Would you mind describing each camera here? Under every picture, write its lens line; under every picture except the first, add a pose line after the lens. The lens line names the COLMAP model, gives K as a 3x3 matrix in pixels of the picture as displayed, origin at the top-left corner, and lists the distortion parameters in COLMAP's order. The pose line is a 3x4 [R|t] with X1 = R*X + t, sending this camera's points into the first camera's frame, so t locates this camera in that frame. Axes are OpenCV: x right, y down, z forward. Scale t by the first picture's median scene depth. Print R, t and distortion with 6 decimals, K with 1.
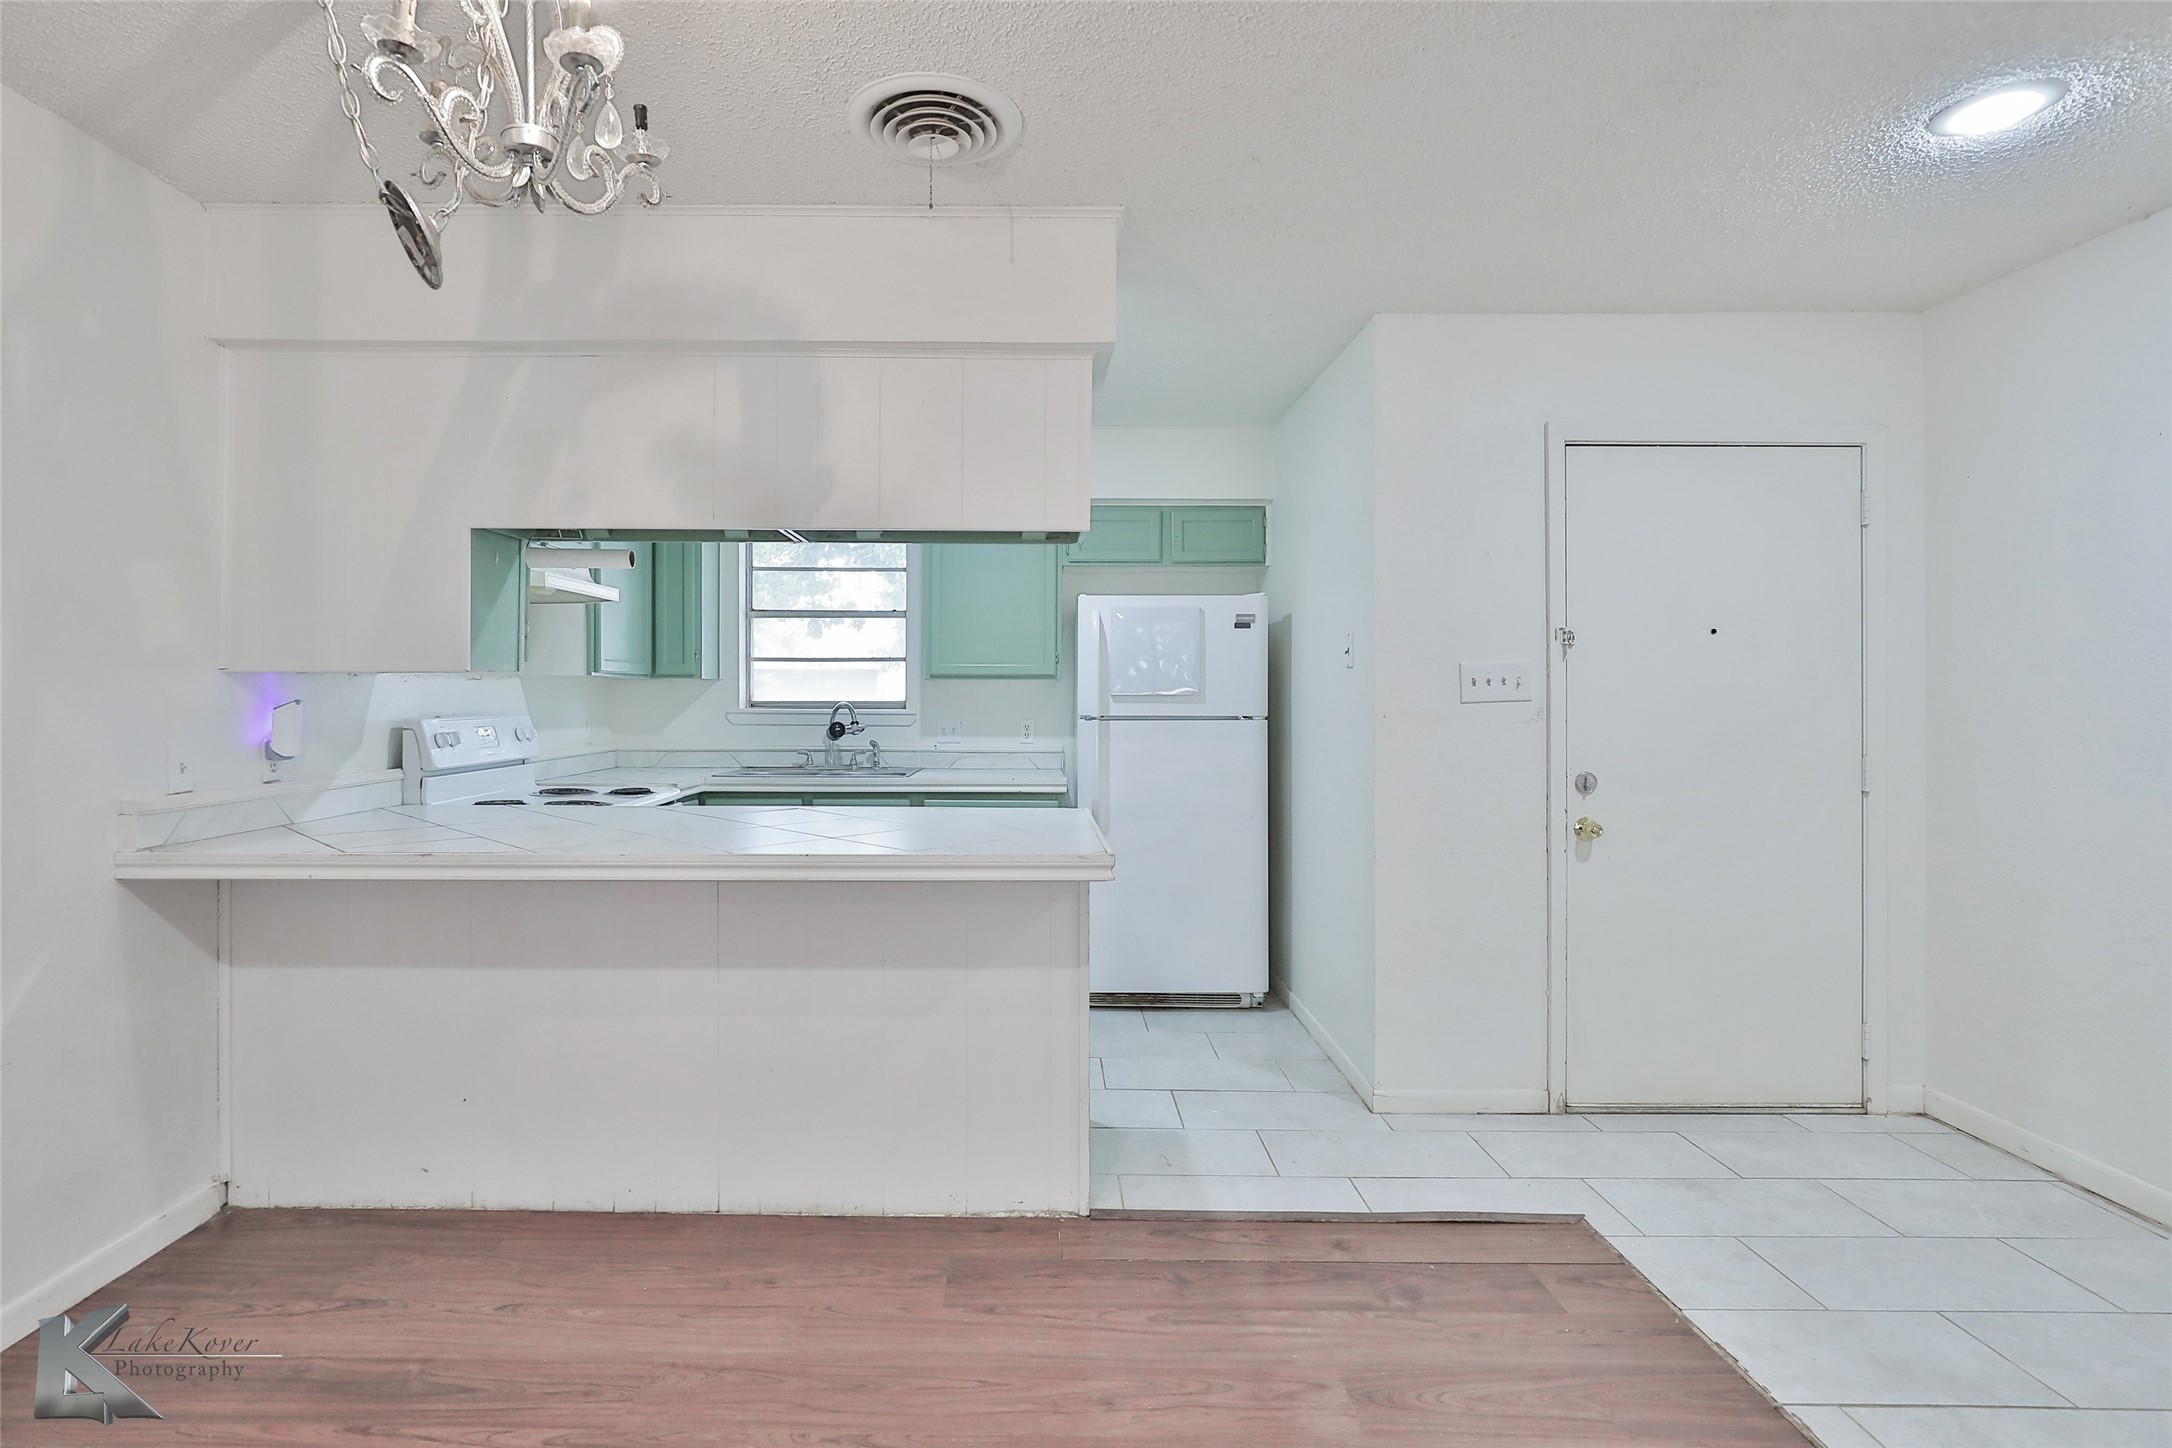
lens RADIAL K [[1086.3, 0, 1019.4], [0, 1086.3, 688.6], [0, 0, 1]] dist [-0.006532, 0.000119]
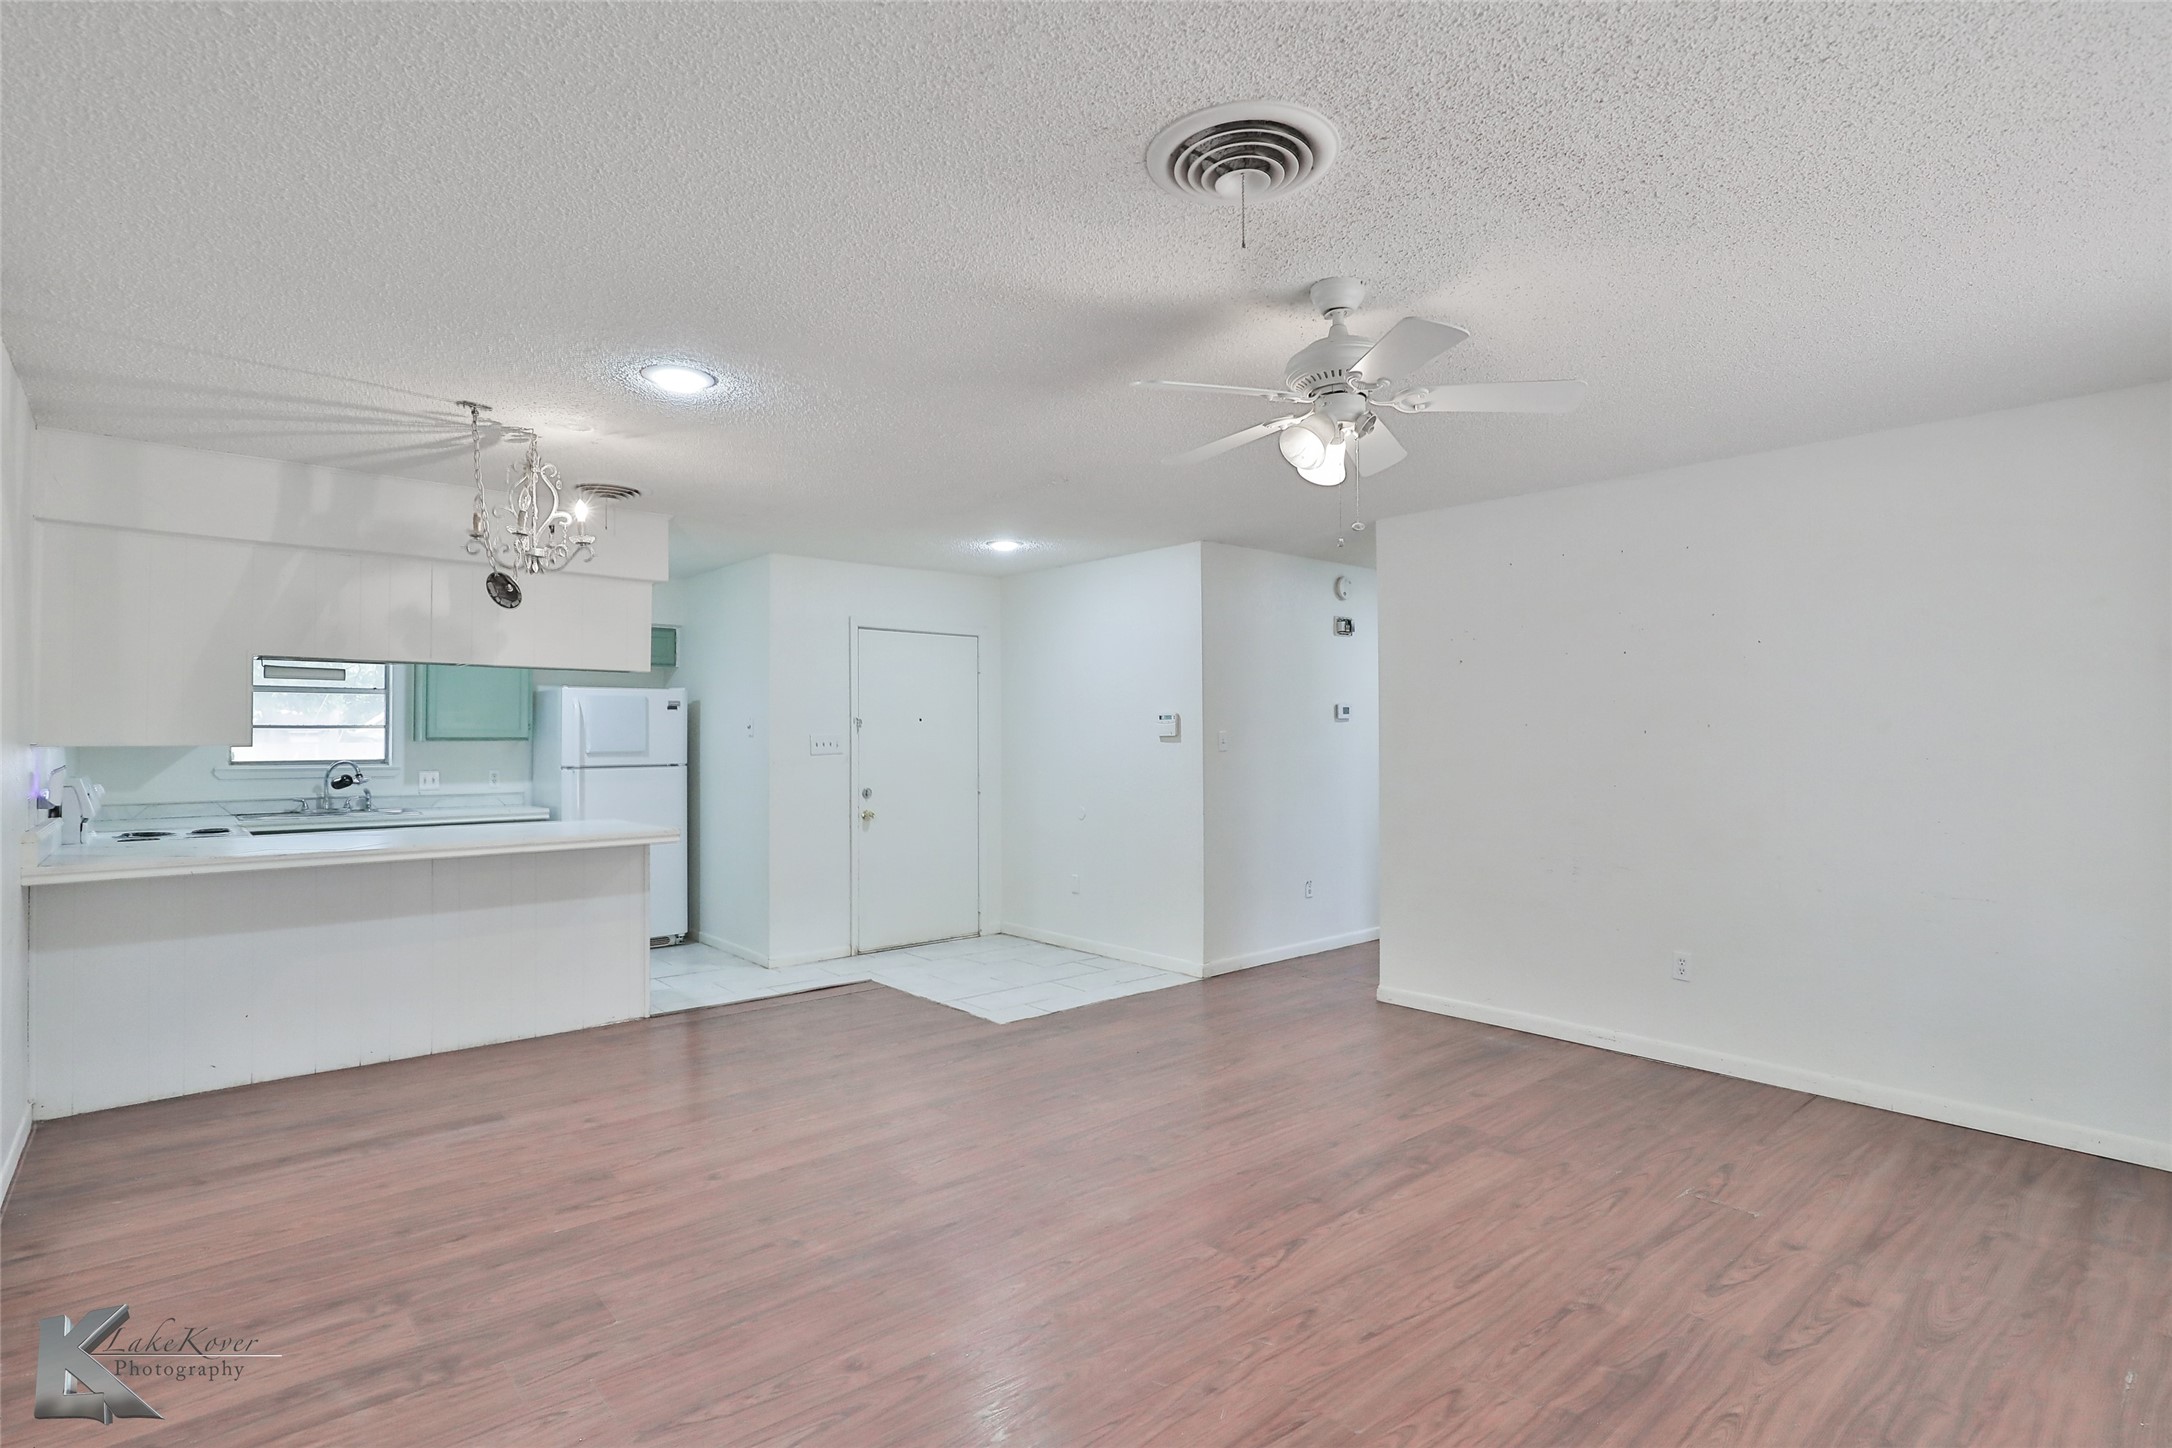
lens RADIAL K [[1063.9, 0, 1095.7], [0, 1063.9, 719.3], [0, 0, 1]] dist [-0.006006, -0.000511]
pose [[0.746130, 0.007198, 0.665762, -0.488926], [0.002117, 0.999911, -0.013184, -0.024864], [-0.665797, 0.011246, 0.746048, -0.781118]]
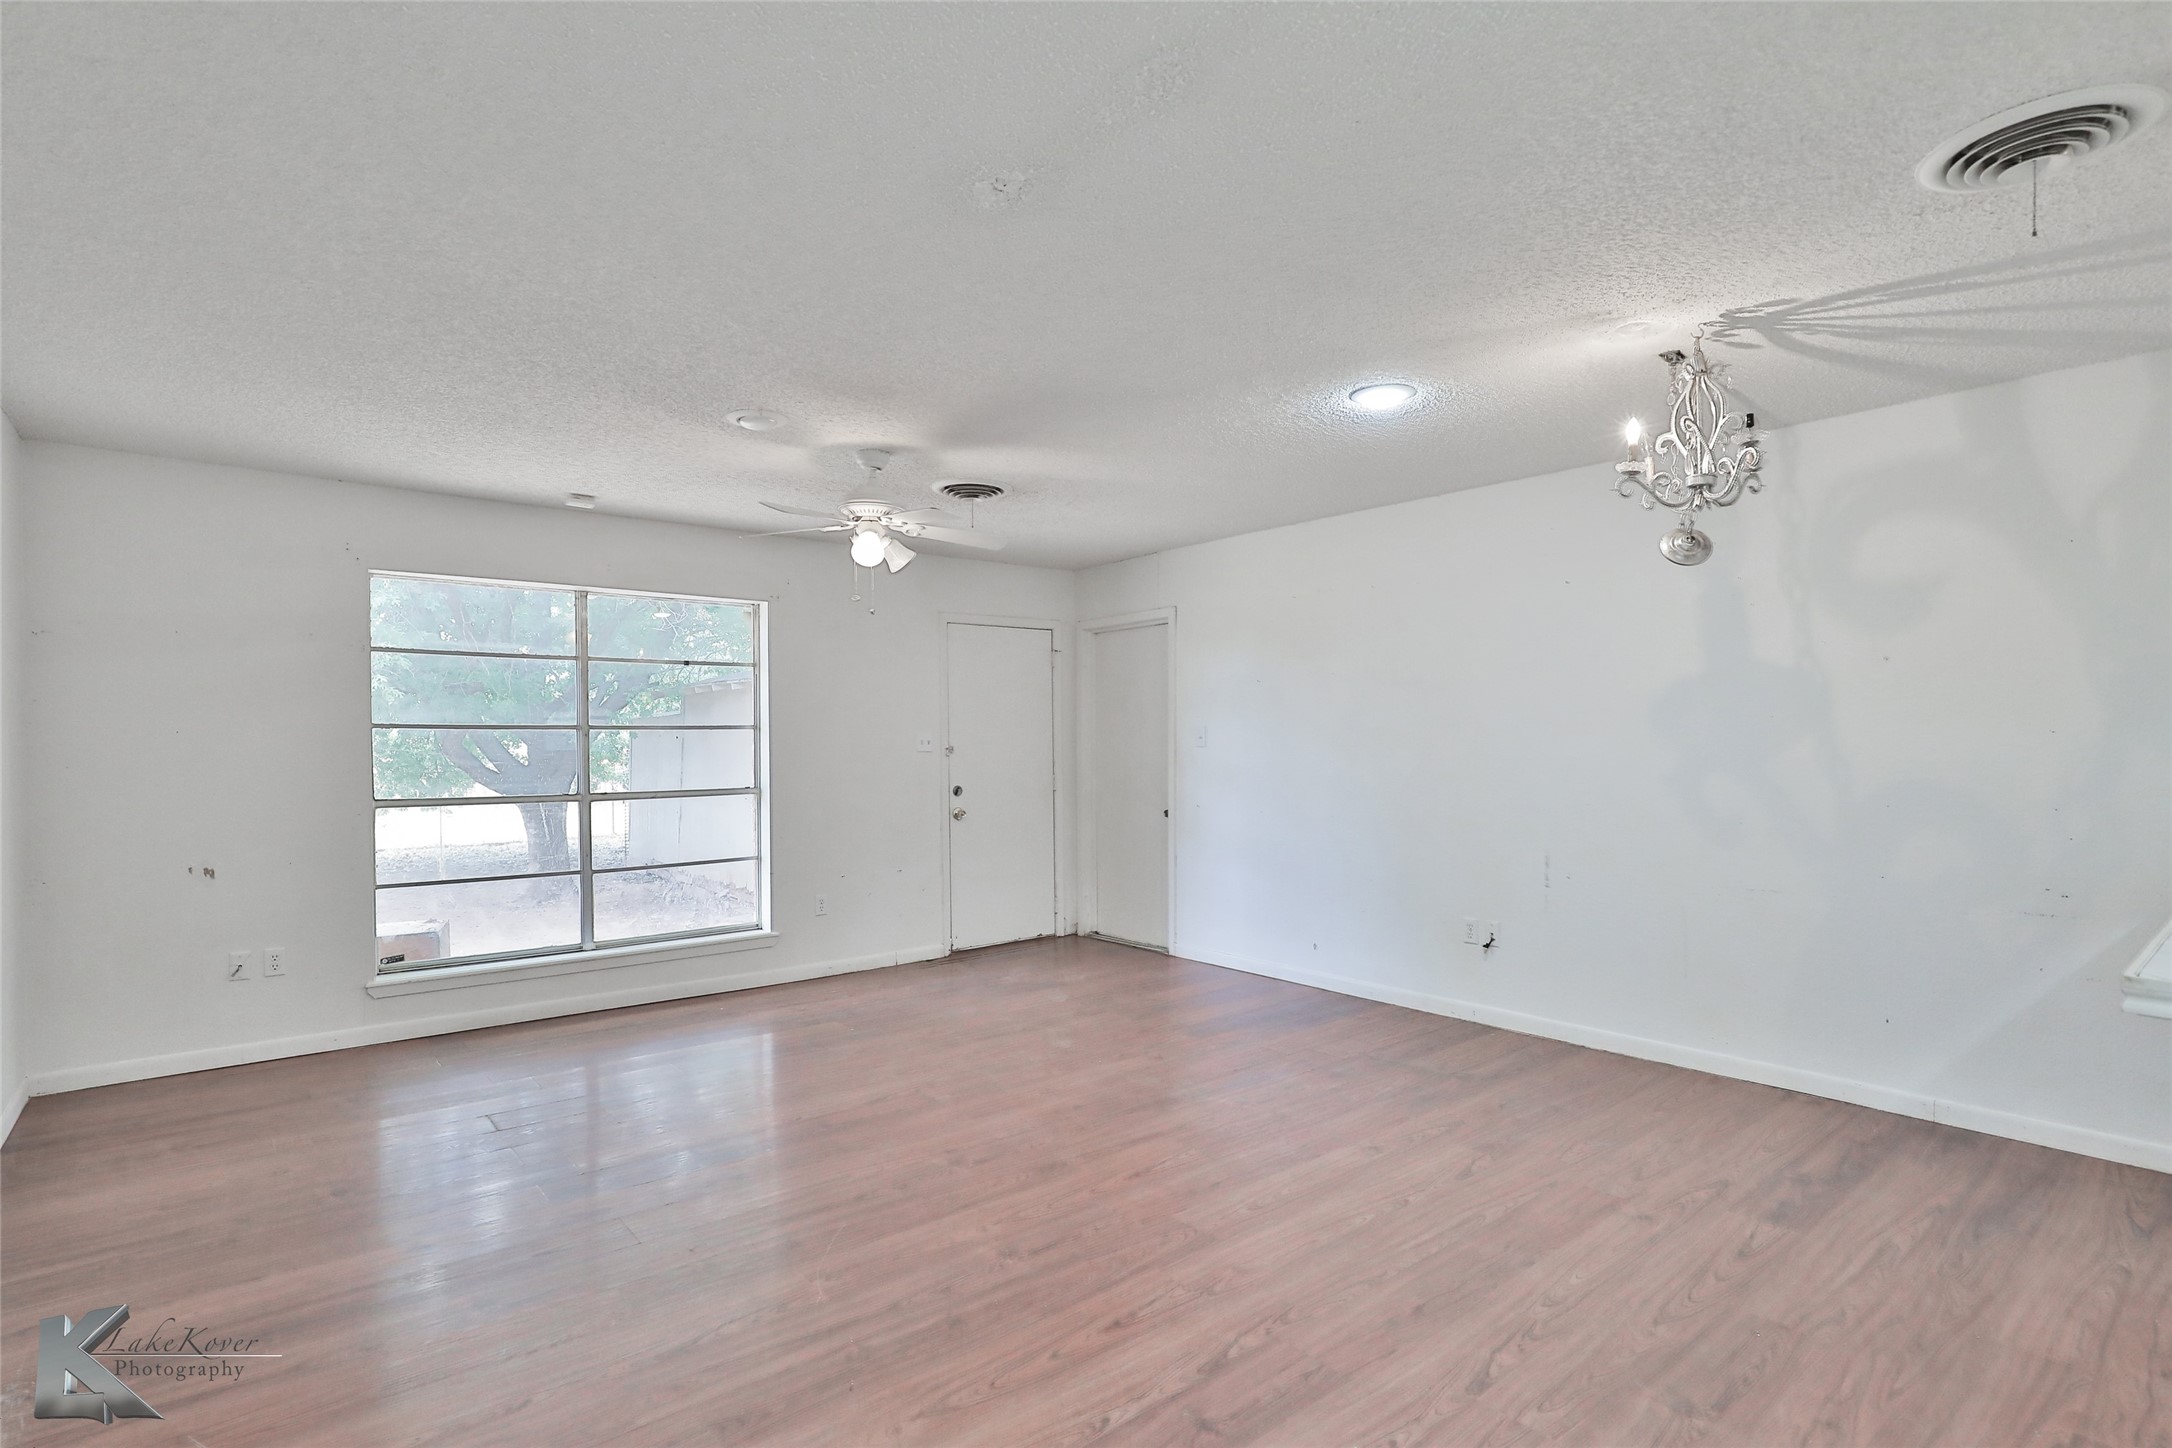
lens RADIAL K [[1060.1, 0, 1085.0], [0, 1060.1, 745.8], [0, 0, 1]] dist [-0.000656, 0.000212]
pose [[-0.766711, 0.007717, -0.641946, 0.742209], [0.008228, 0.999964, 0.002193, -0.006400], [0.641940, -0.003601, -0.766747, 0.762765]]
